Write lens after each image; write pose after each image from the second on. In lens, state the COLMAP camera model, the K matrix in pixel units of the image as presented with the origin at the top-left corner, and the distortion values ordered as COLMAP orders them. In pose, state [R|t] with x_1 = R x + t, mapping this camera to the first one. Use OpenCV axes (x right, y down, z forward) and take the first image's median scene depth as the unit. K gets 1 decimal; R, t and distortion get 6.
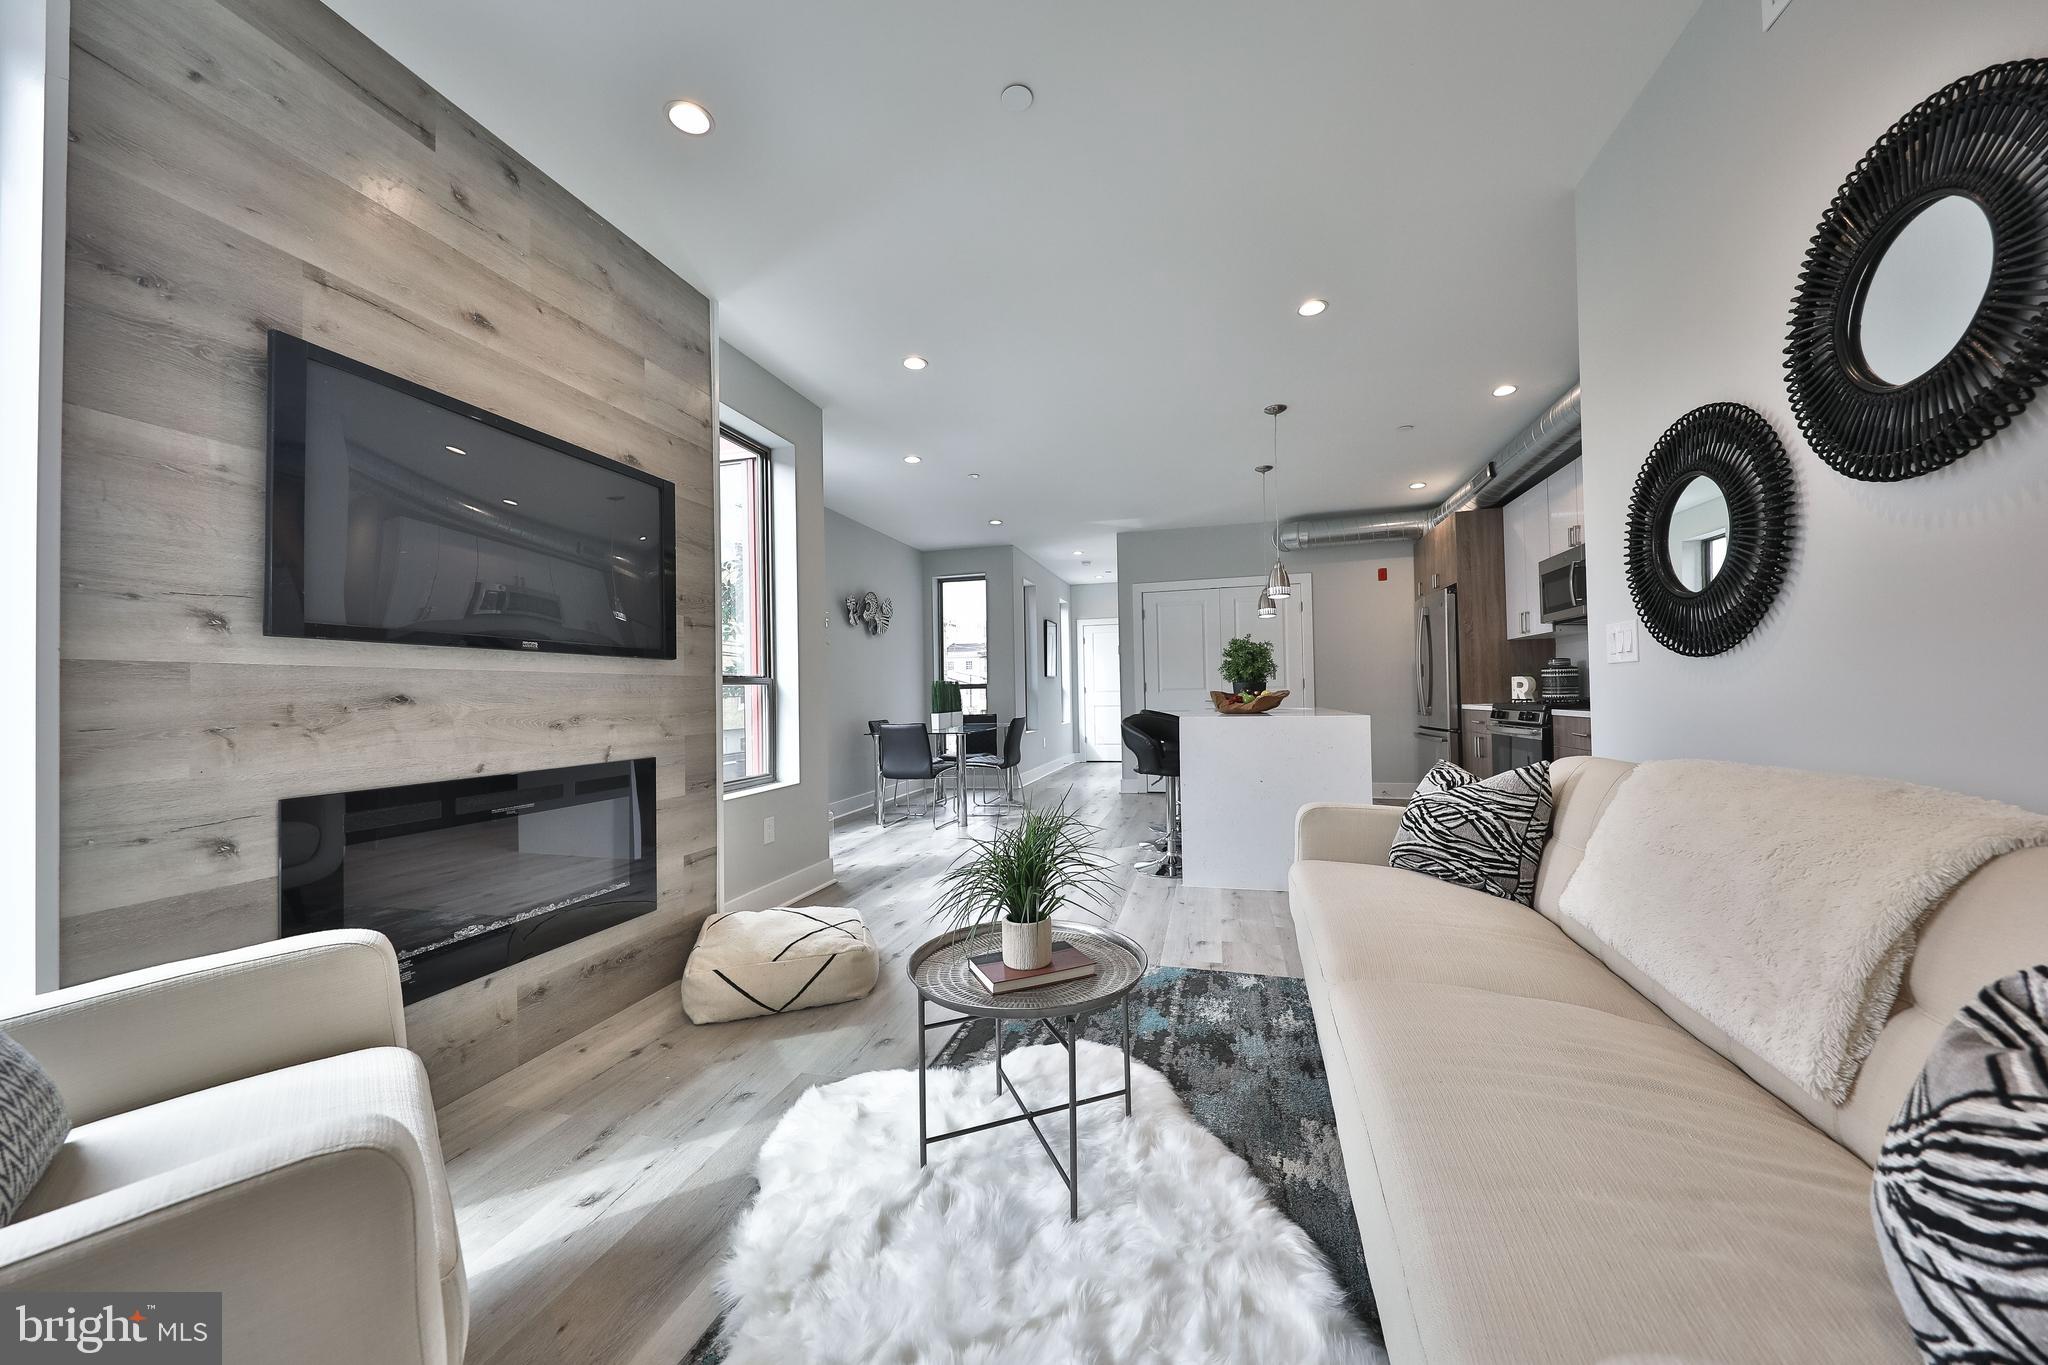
lens RADIAL K [[699.0, 0, 1014.4], [0, 699.0, 685.0], [0, 0, 1]] dist [-0.000265, -0.000032]
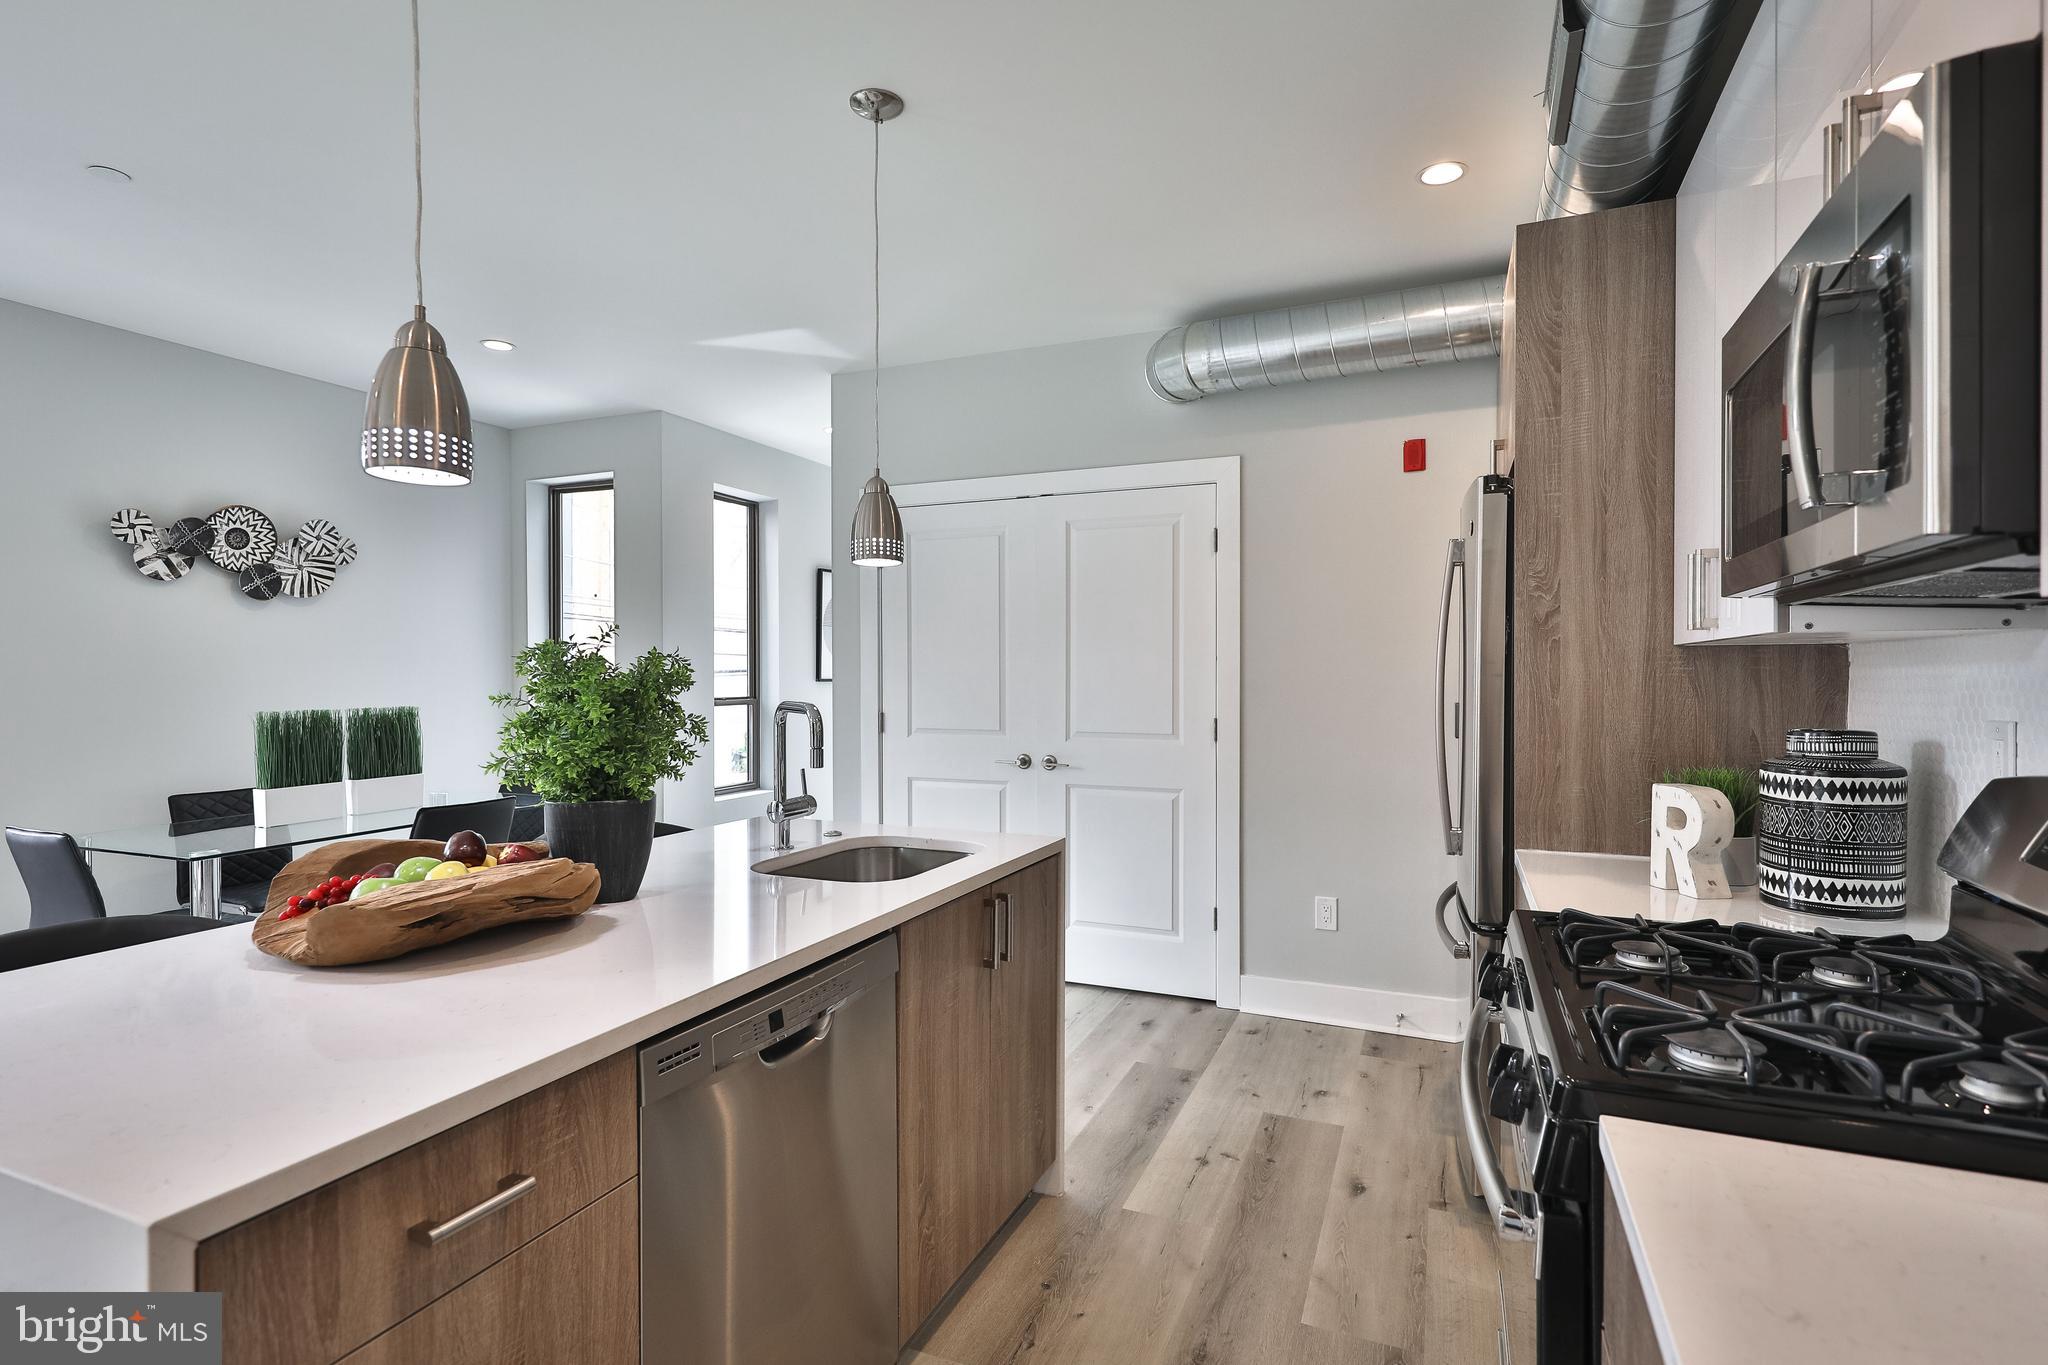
lens RADIAL K [[991.4, 0, 1024.0], [0, 991.4, 682.5], [0, 0, 1]] dist [0.000361, -0.000184]
pose [[0.993326, 0.017752, -0.113969, 0.610794], [-0.014823, 0.999539, 0.026492, -0.071035], [0.114387, -0.024626, 0.993131, 0.699285]]
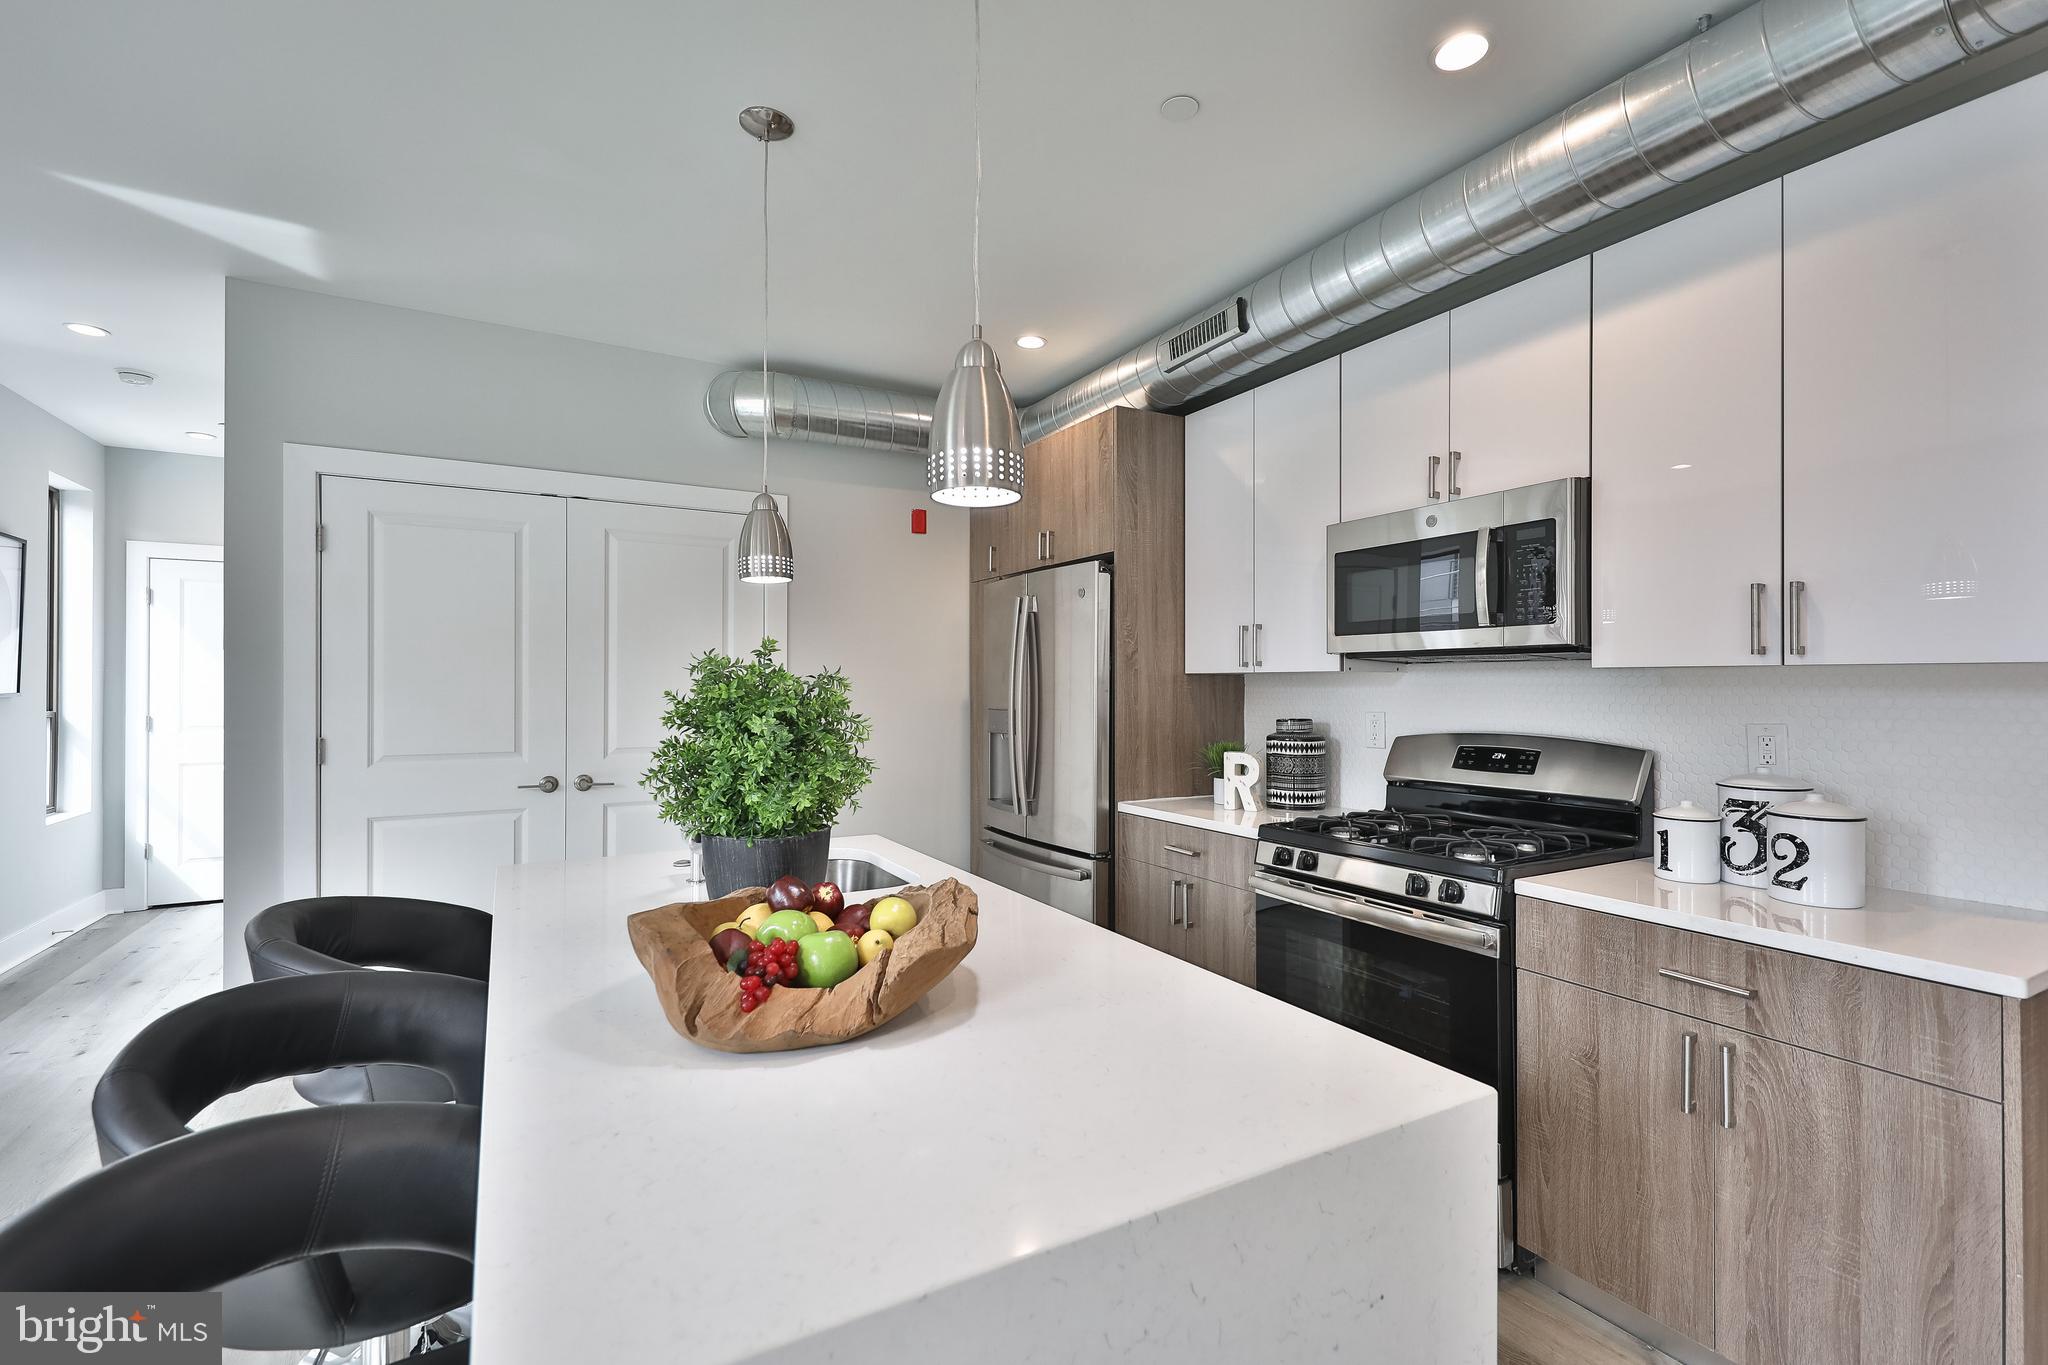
lens RADIAL K [[892.1, 0, 1034.9], [0, 892.1, 687.4], [0, 0, 1]] dist [0.002936, 0.000433]
pose [[0.678701, 0.016408, 0.734232, 0.184207], [-0.024686, 0.999695, 0.000479, -0.065939], [-0.734000, -0.018450, 0.678899, 0.804867]]
